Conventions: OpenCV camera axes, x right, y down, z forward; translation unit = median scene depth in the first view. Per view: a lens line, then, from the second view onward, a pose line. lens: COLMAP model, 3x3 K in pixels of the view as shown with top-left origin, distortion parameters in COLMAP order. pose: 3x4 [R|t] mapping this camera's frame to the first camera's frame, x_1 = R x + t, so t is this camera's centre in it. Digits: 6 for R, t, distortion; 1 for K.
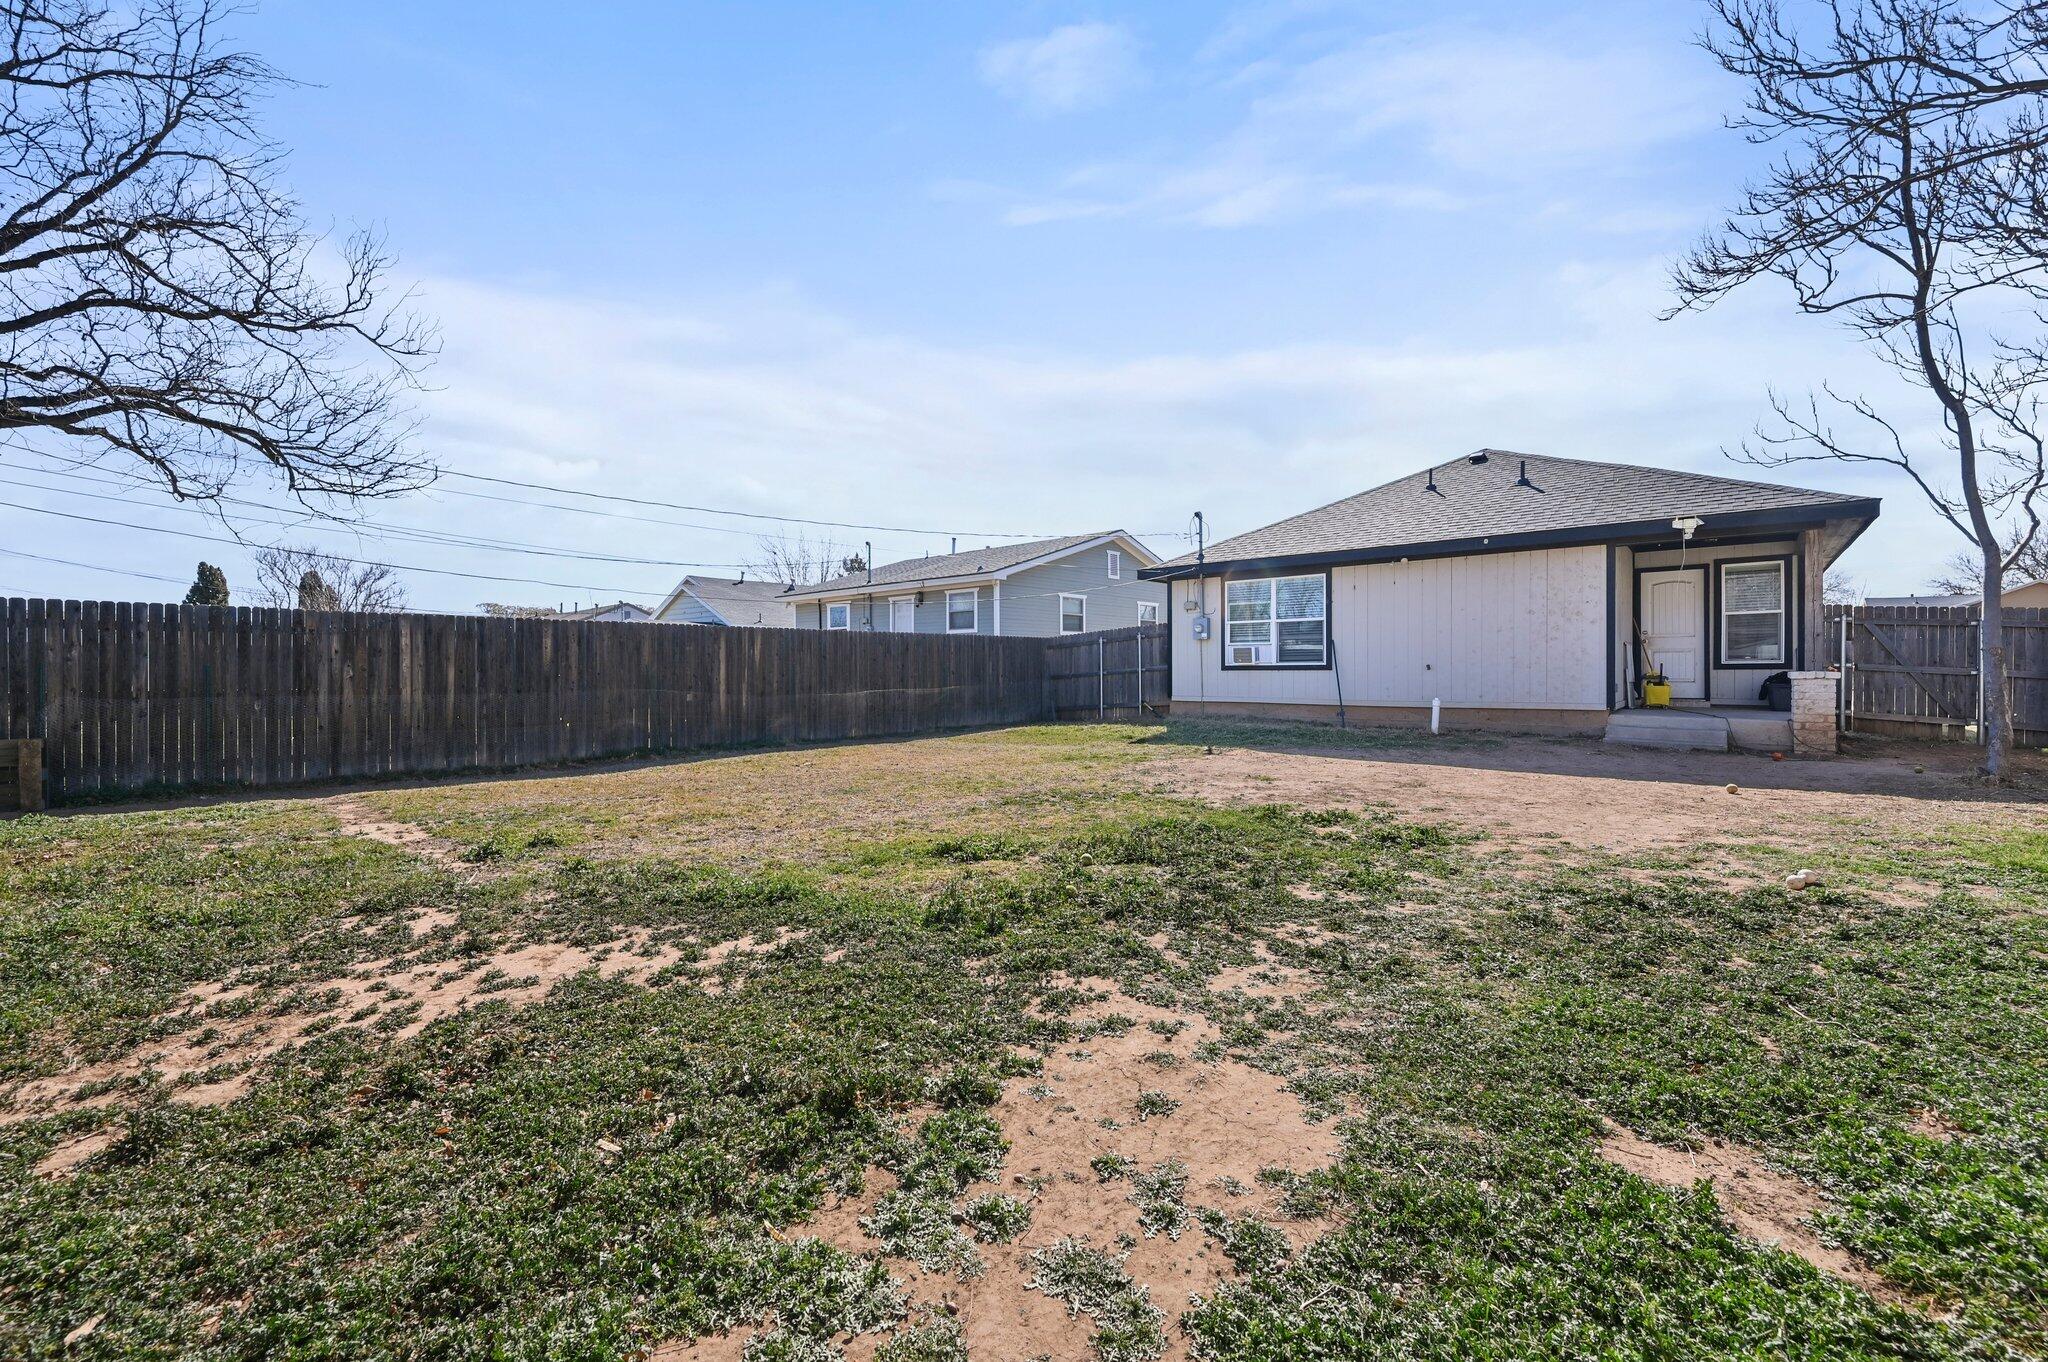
lens RADIAL K [[826.9, 0, 1024.0], [0, 826.9, 681.0], [0, 0, 1]] dist [-0.000555, -0.000035]
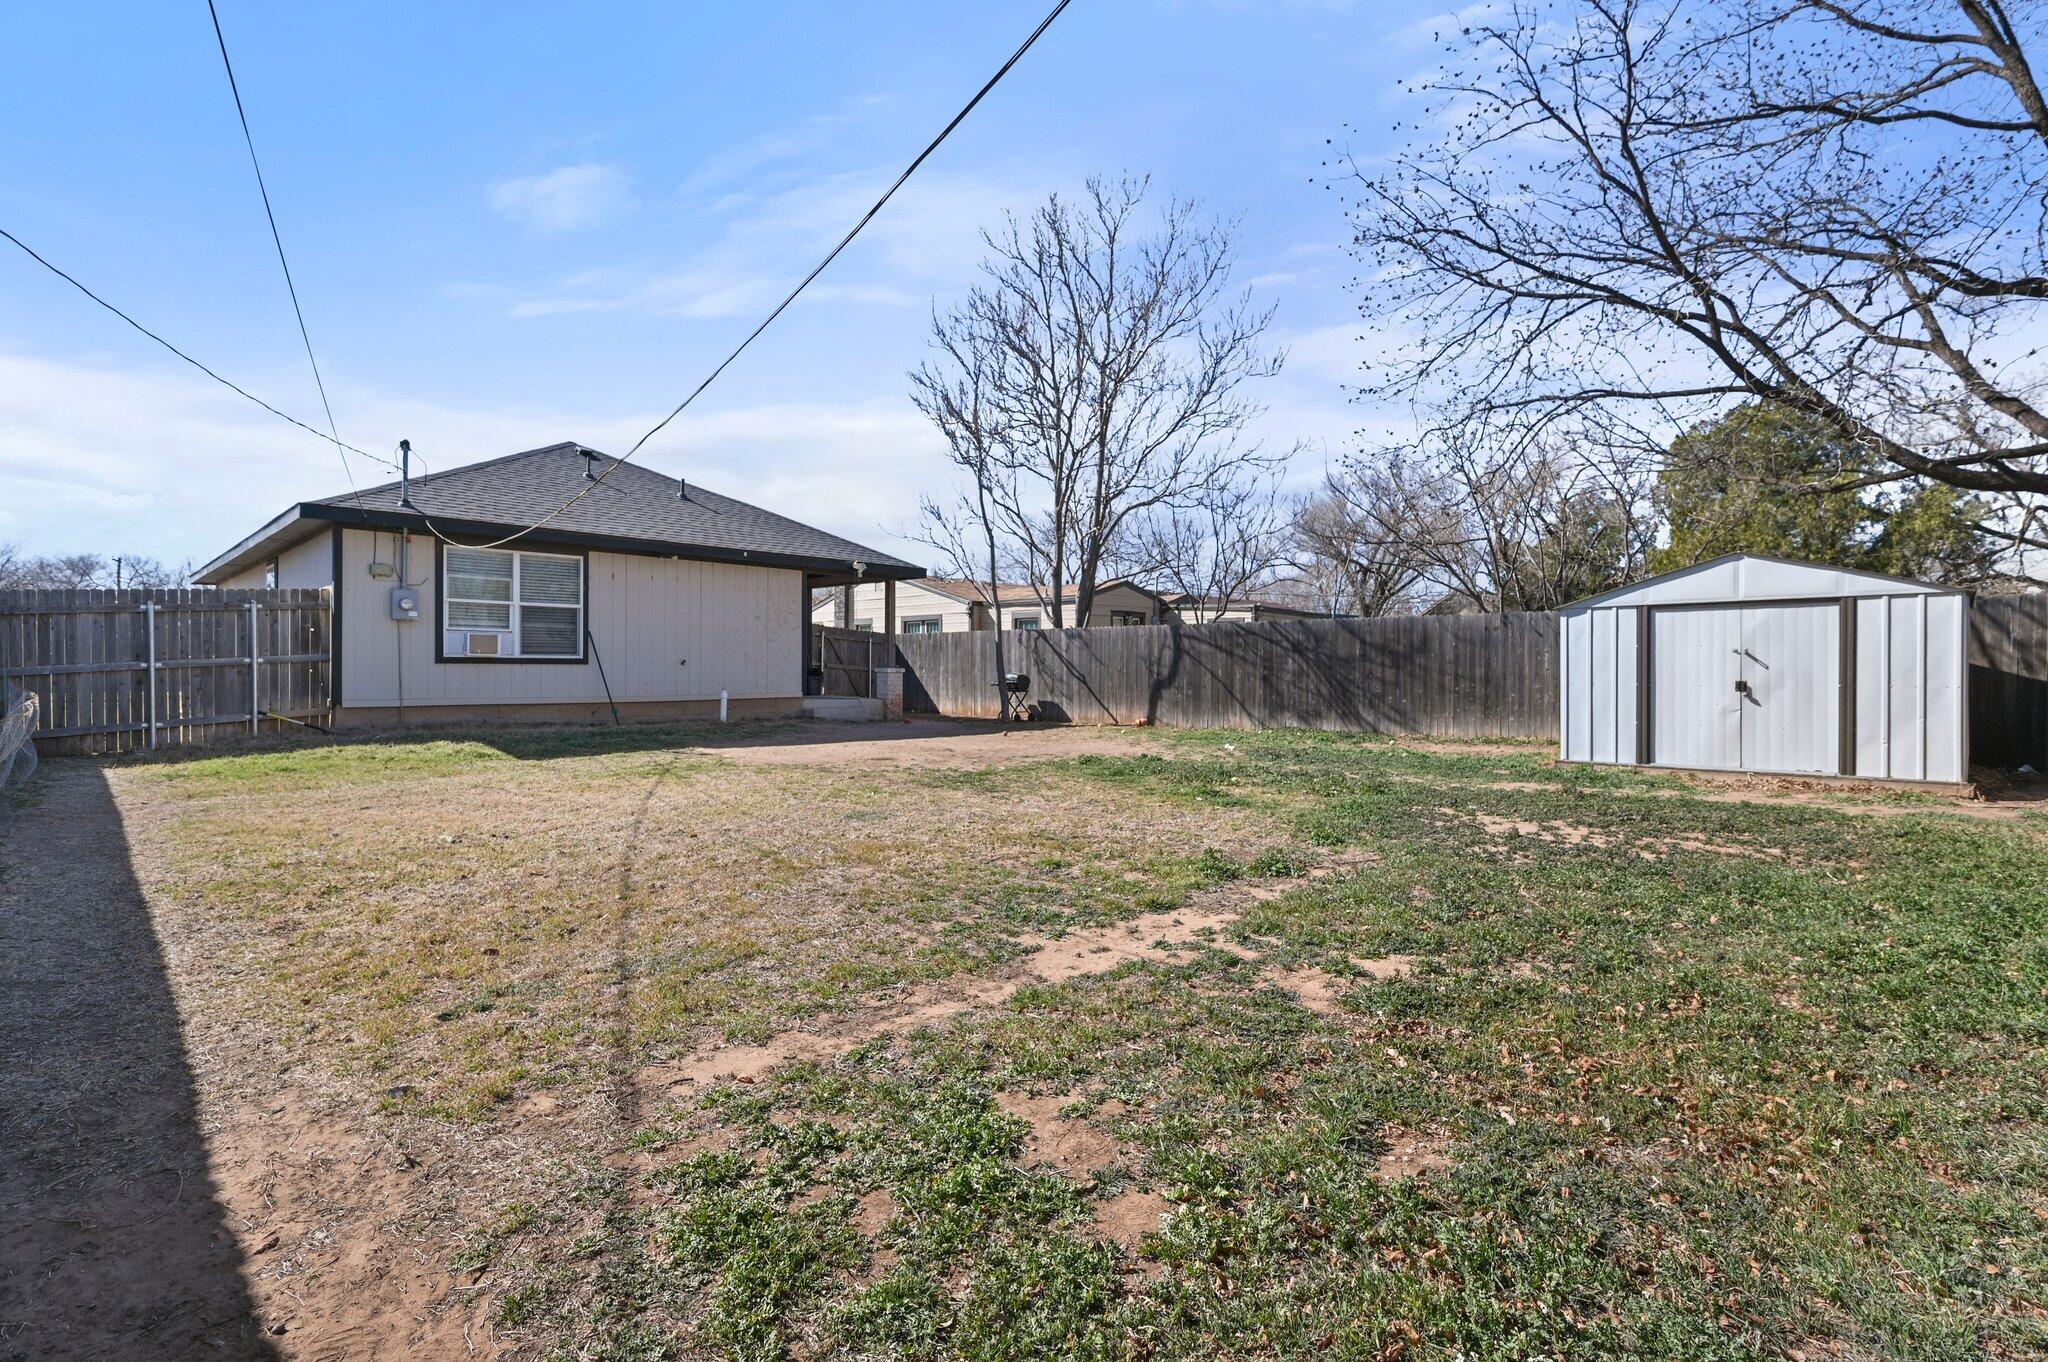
lens RADIAL K [[826.9, 0, 1024.0], [0, 826.9, 681.0], [0, 0, 1]] dist [-0.000555, -0.000035]
pose [[0.103278, -0.023473, 0.994375, -0.481334], [-0.002981, 0.999710, 0.023909, -0.017400], [-0.994648, -0.005433, 0.103178, 0.425910]]
